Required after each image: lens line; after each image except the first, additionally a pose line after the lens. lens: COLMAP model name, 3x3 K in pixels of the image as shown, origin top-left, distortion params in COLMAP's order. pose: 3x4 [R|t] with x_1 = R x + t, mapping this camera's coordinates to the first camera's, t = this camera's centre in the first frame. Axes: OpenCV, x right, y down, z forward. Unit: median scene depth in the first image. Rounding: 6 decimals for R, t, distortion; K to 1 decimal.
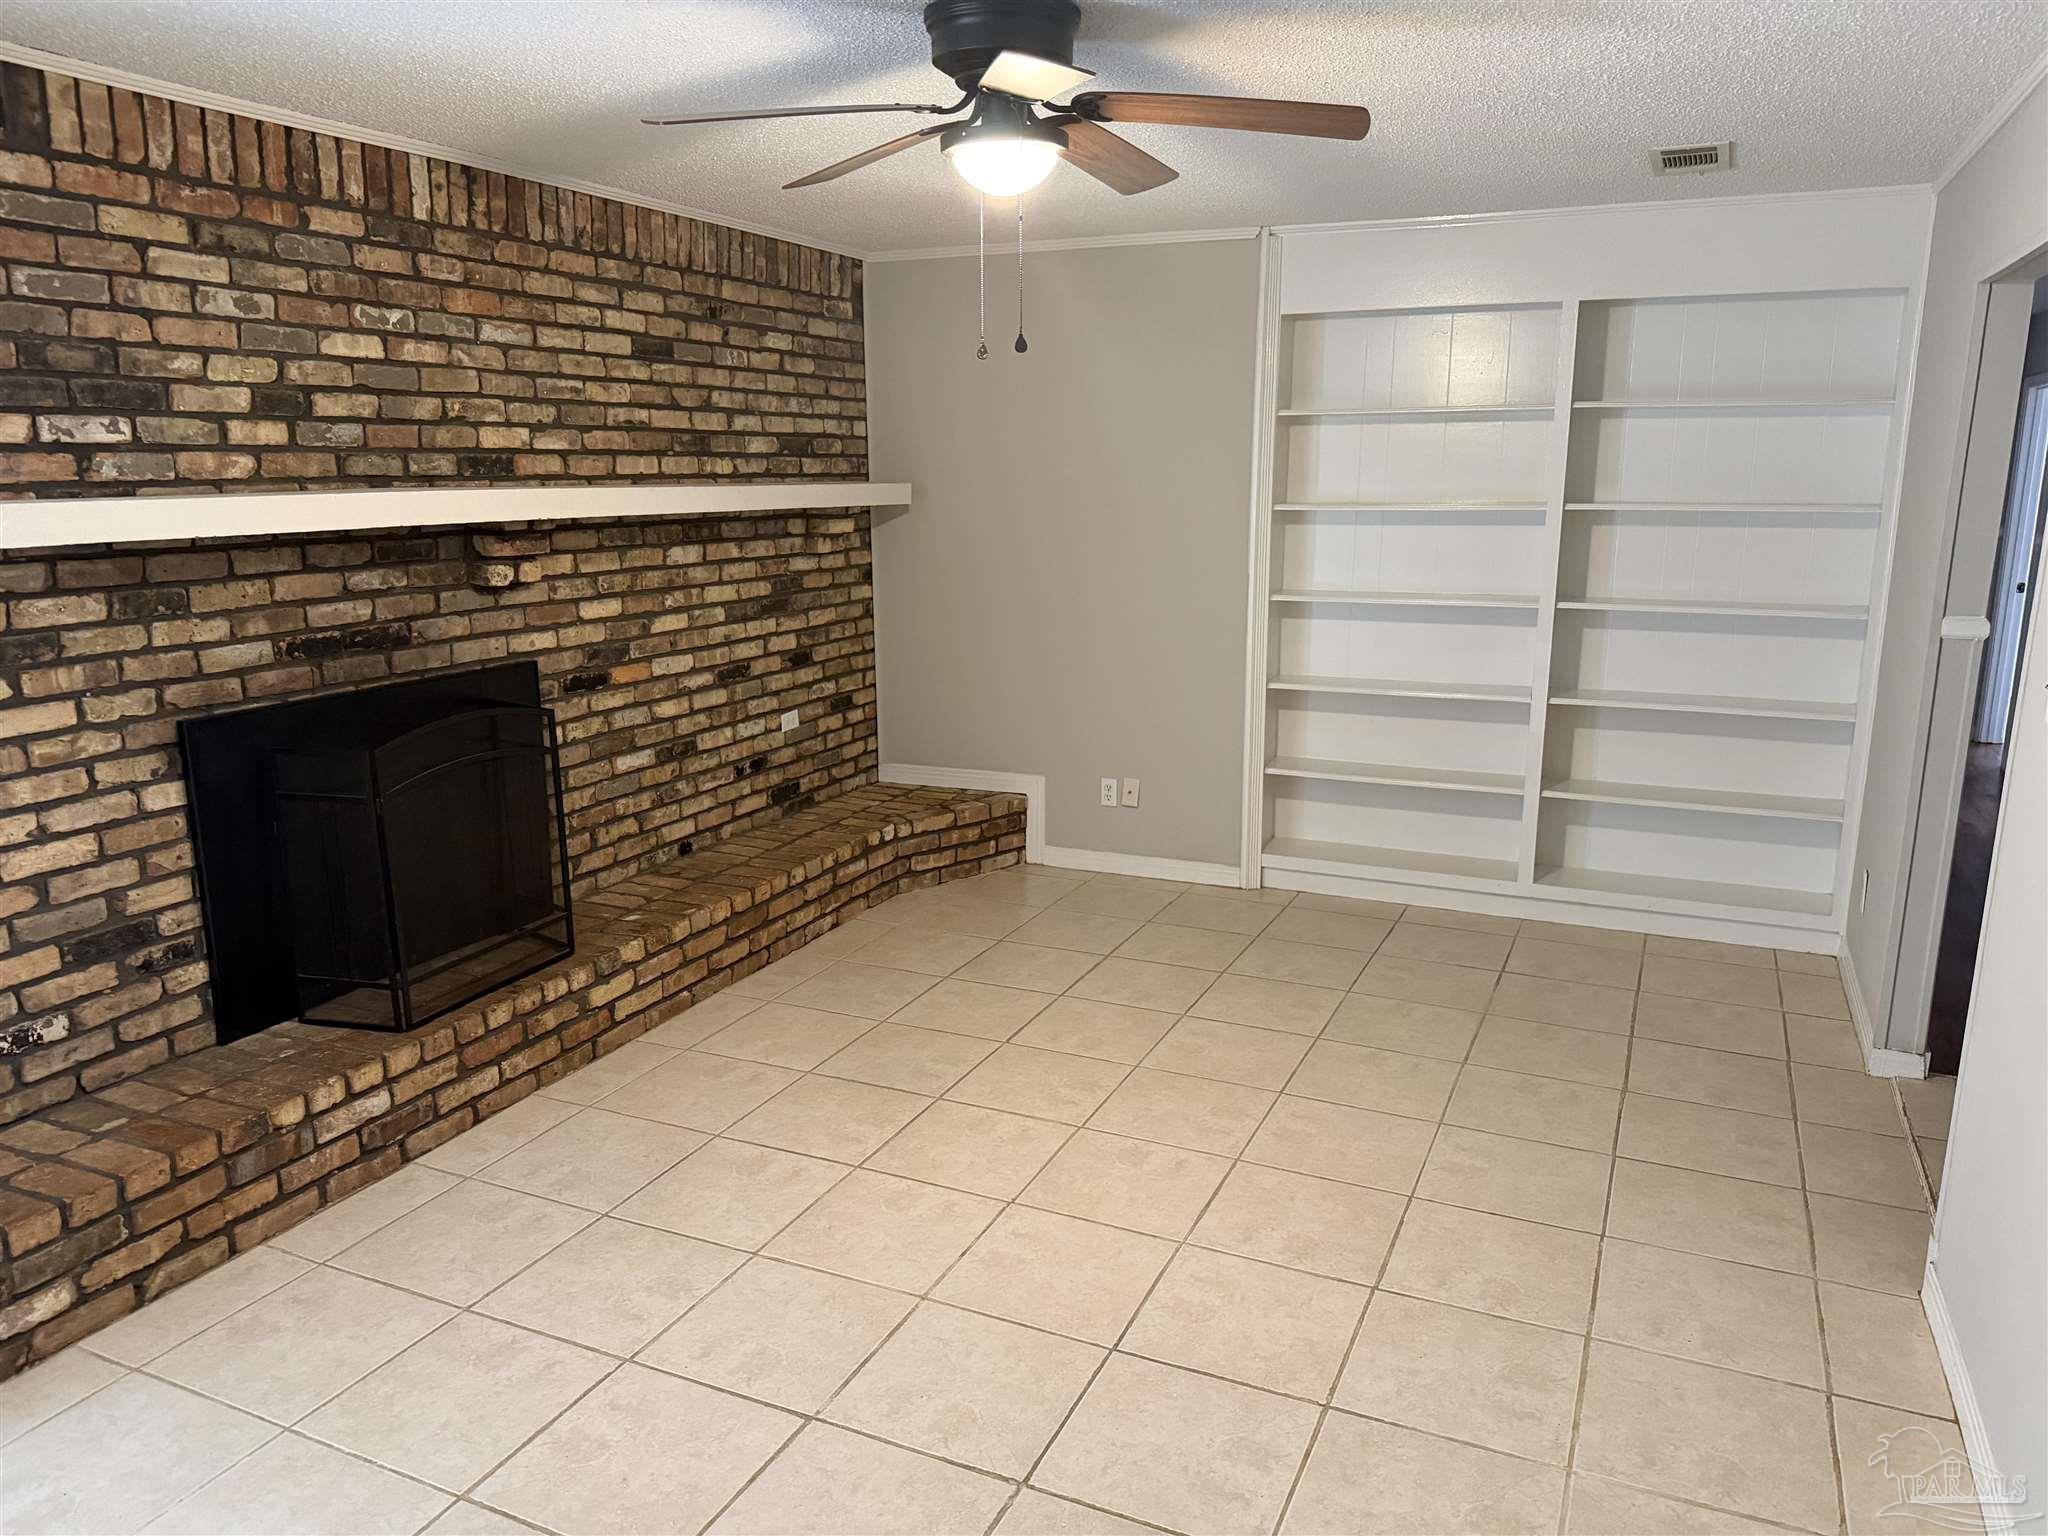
lens RADIAL K [[1439.1, 0, 1016.9], [0, 1439.1, 766.2], [0, 0, 1]] dist [0.069225, -0.106938]
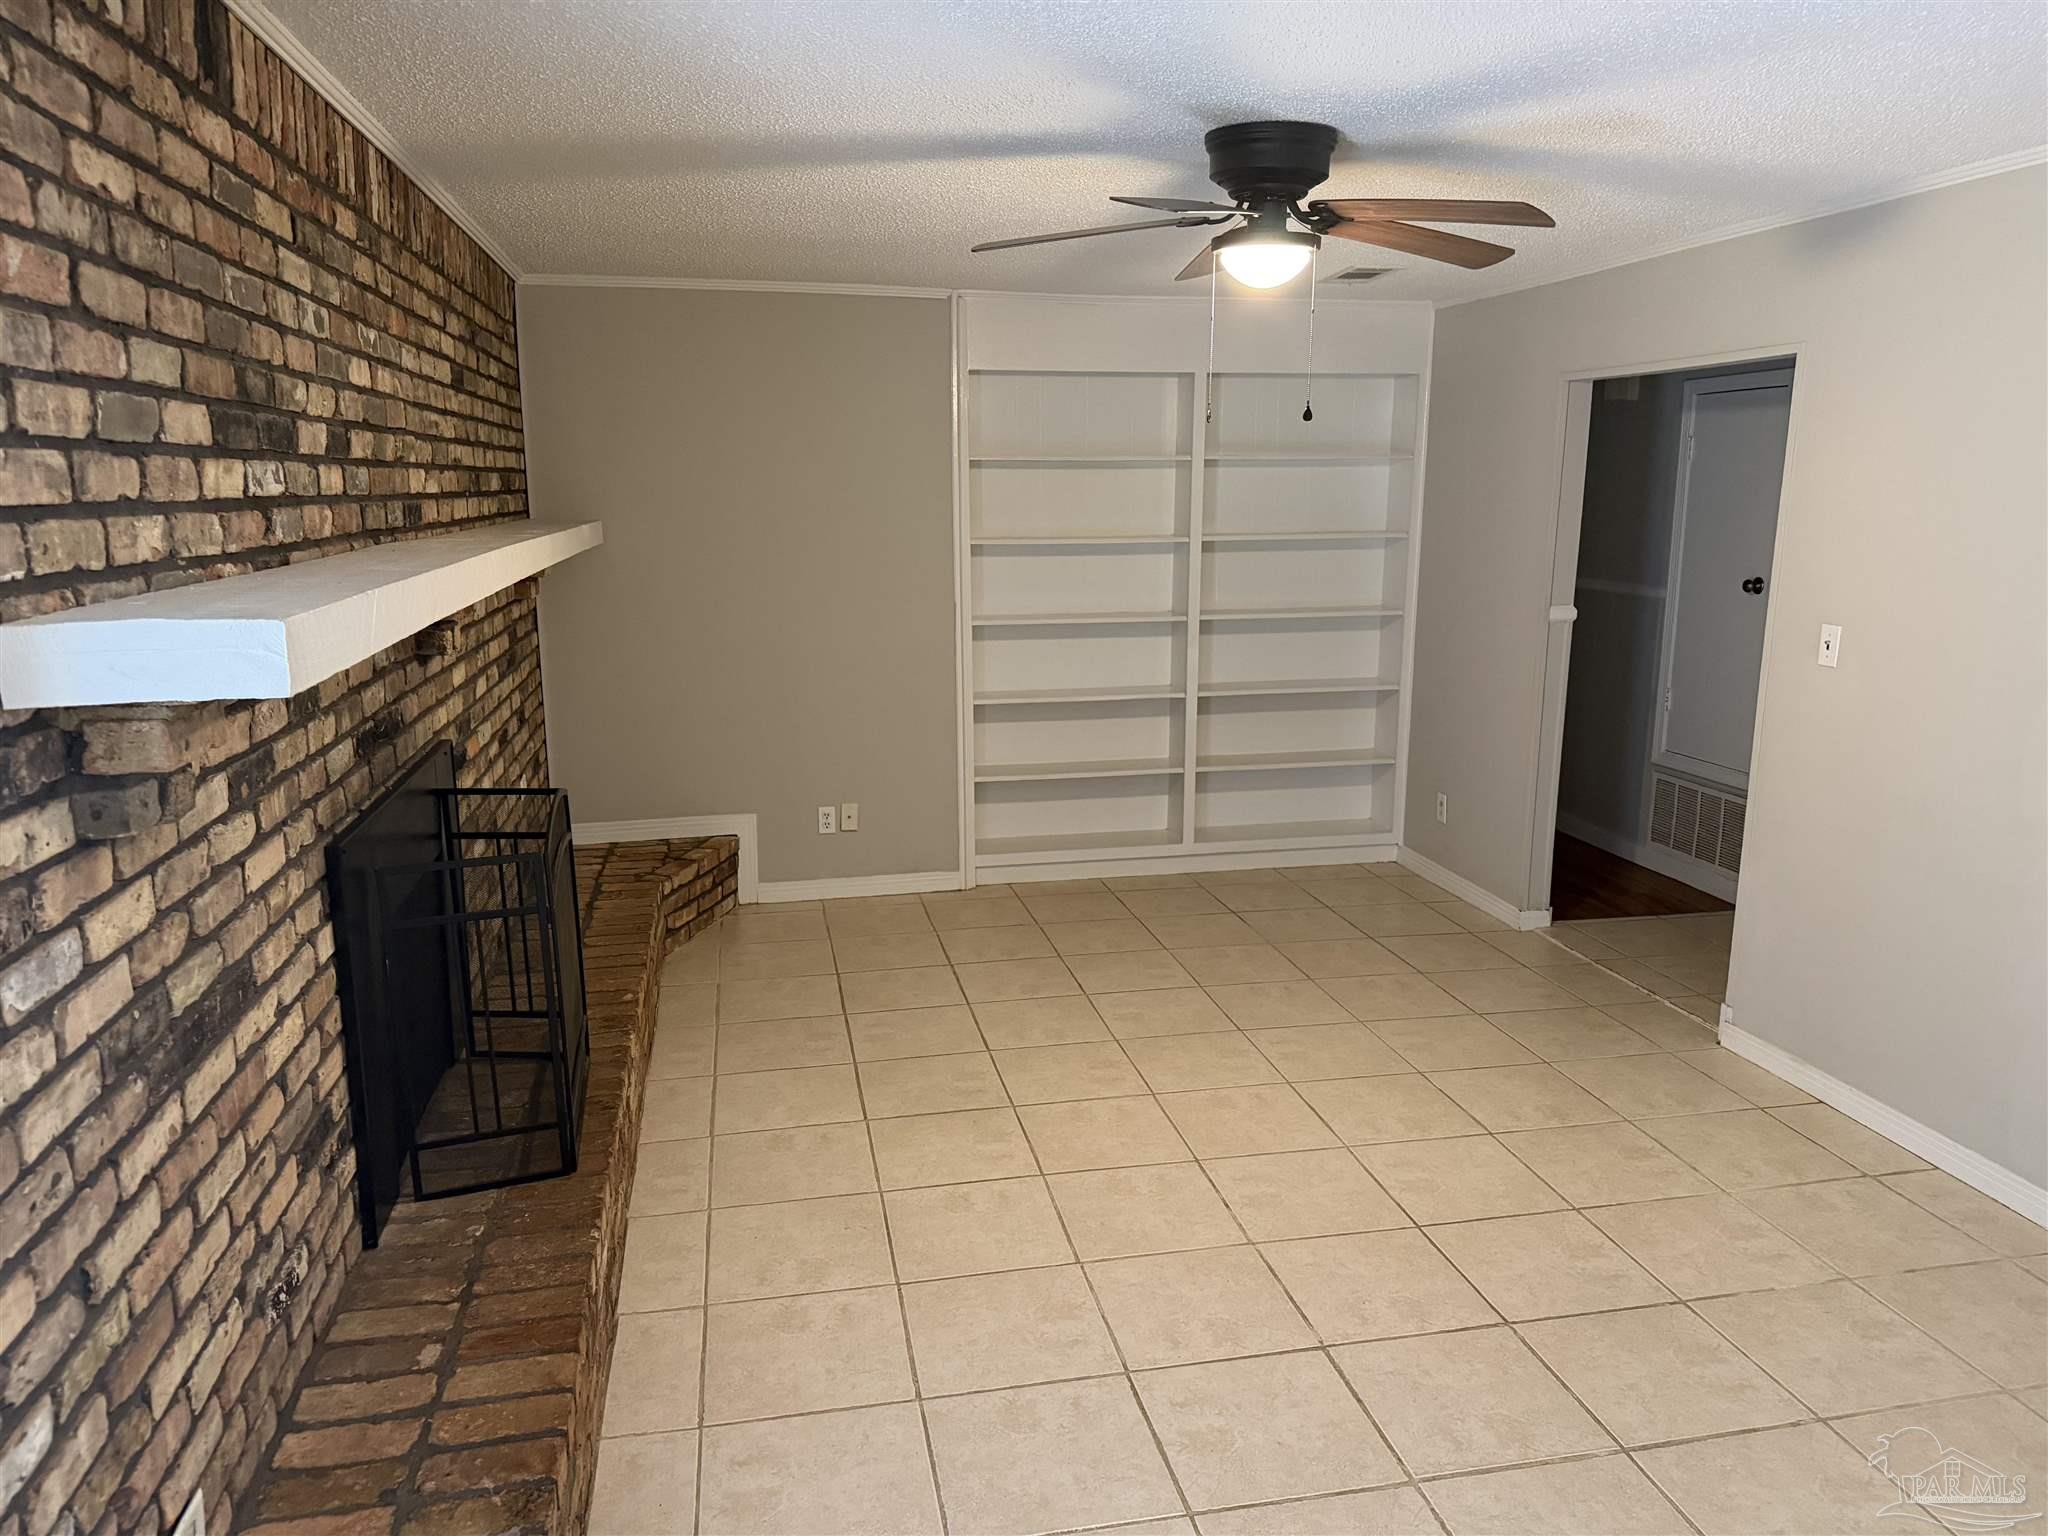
lens RADIAL K [[1439.1, 0, 1037.8], [0, 1439.1, 757.1], [0, 0, 1]] dist [0.069225, -0.106938]
pose [[0.804885, -0.109302, 0.583277, -0.596644], [0.122166, 0.992358, 0.017380, -0.037531], [-0.580719, 0.057267, 0.812087, 0.112269]]
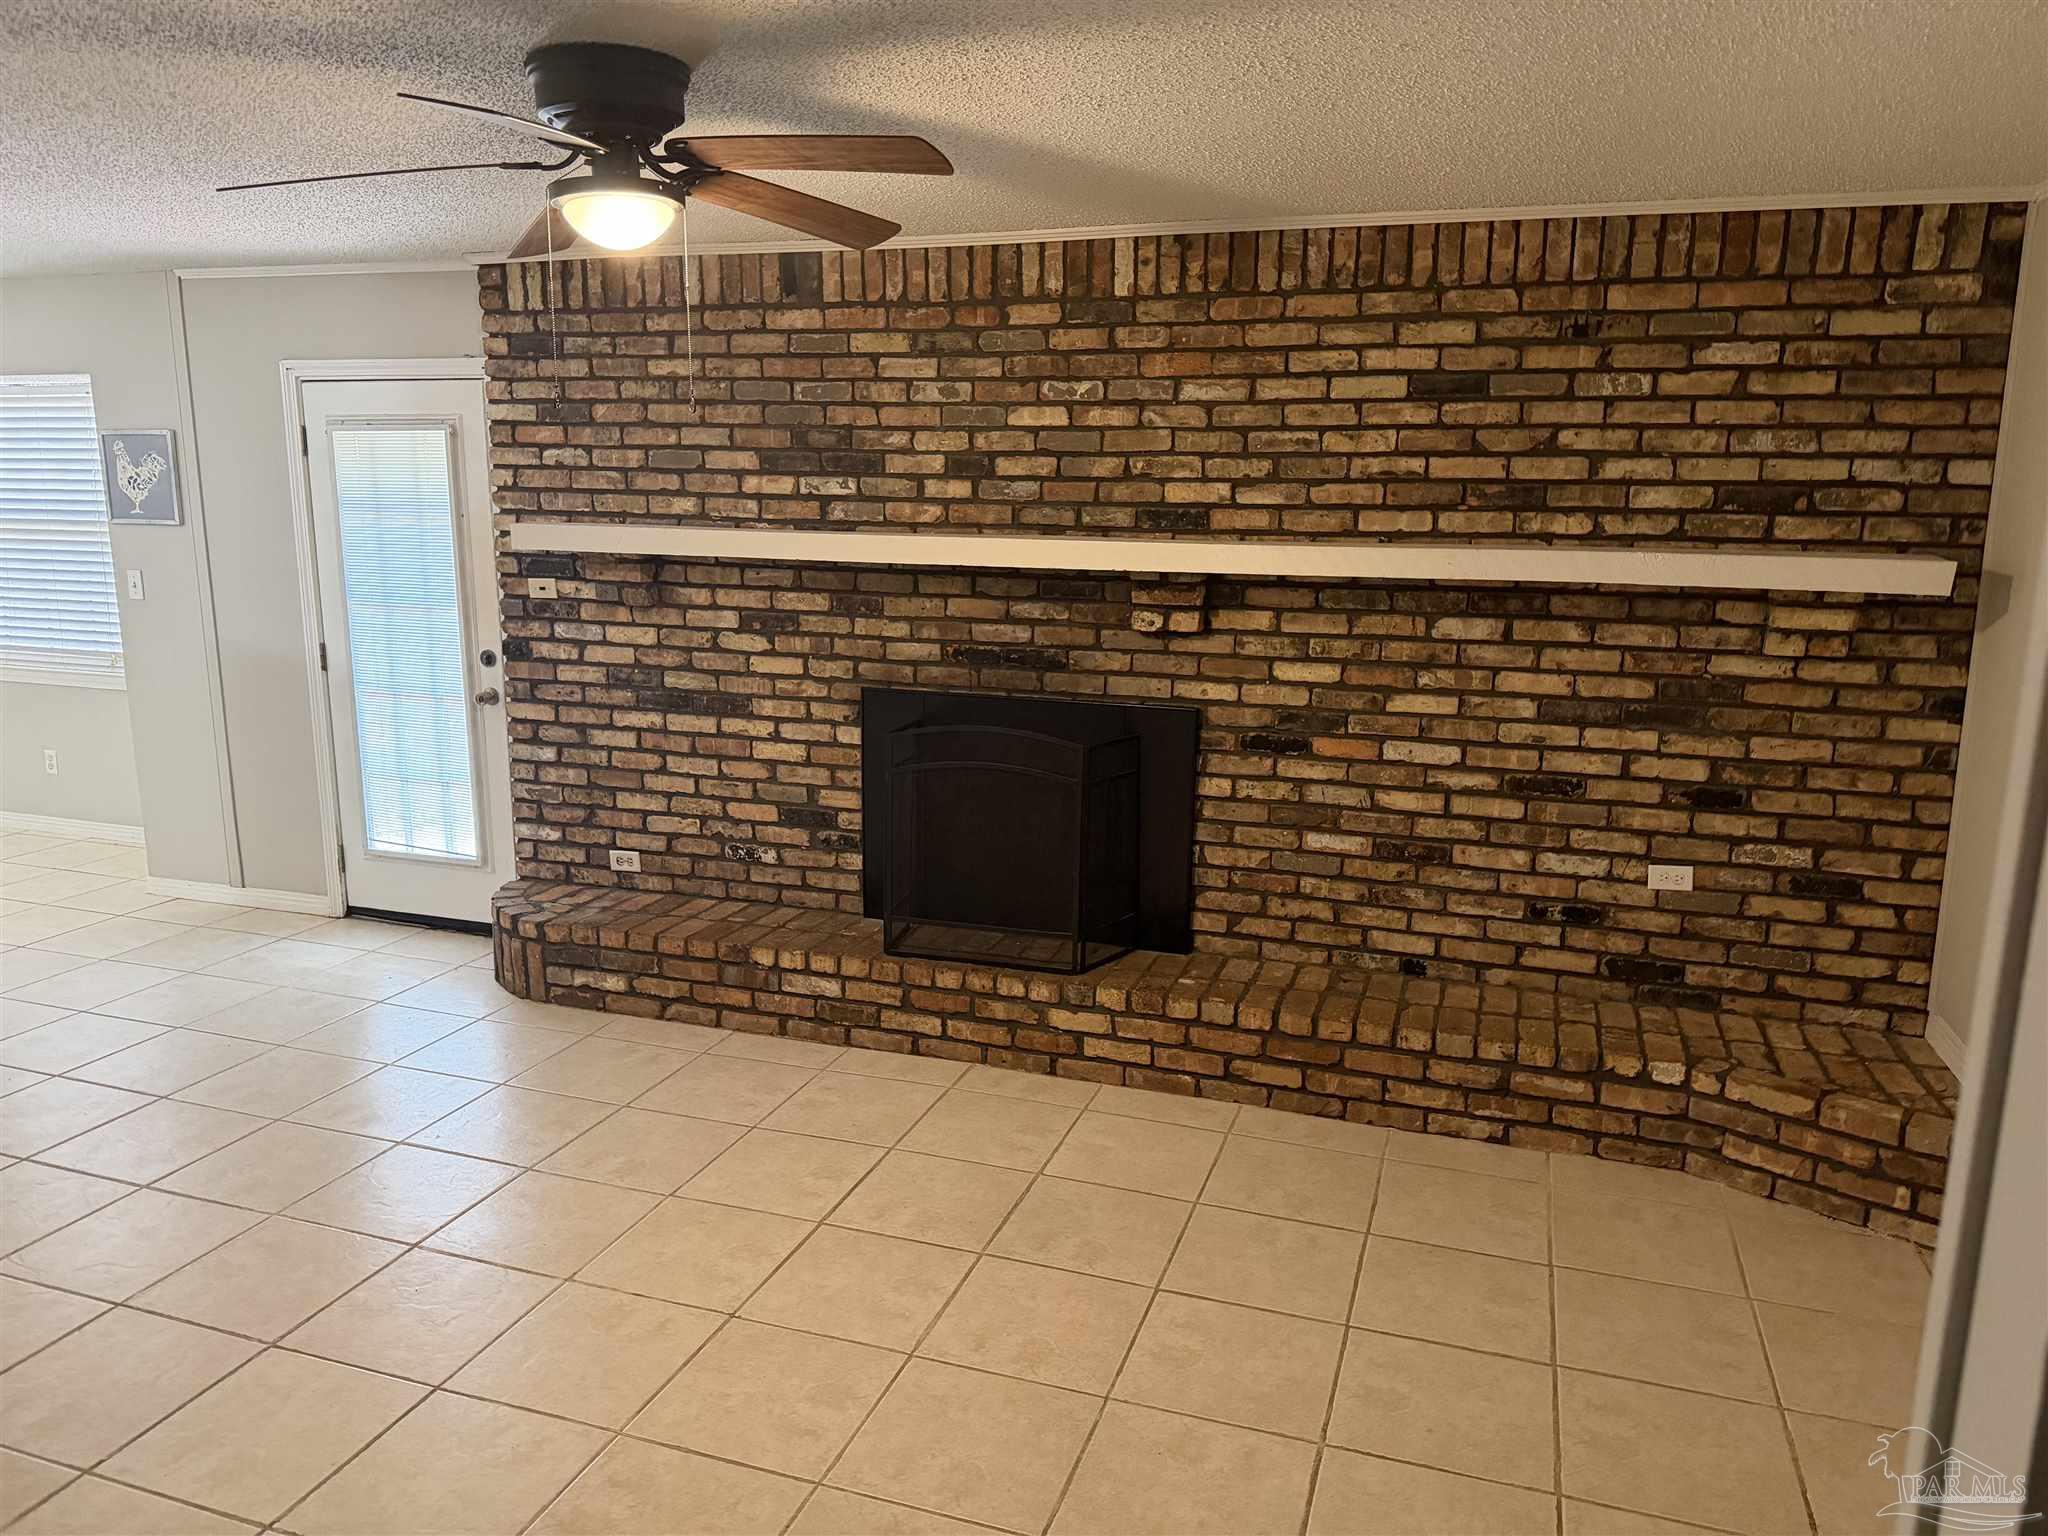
lens RADIAL K [[1439.1, 0, 1036.7], [0, 1439.1, 766.2], [0, 0, 1]] dist [0.069225, -0.106938]
pose [[0.104700, 0.201278, -0.973923, 0.703879], [-0.214414, 0.960842, 0.175525, -0.201835], [0.971115, 0.190446, 0.143757, 0.808999]]
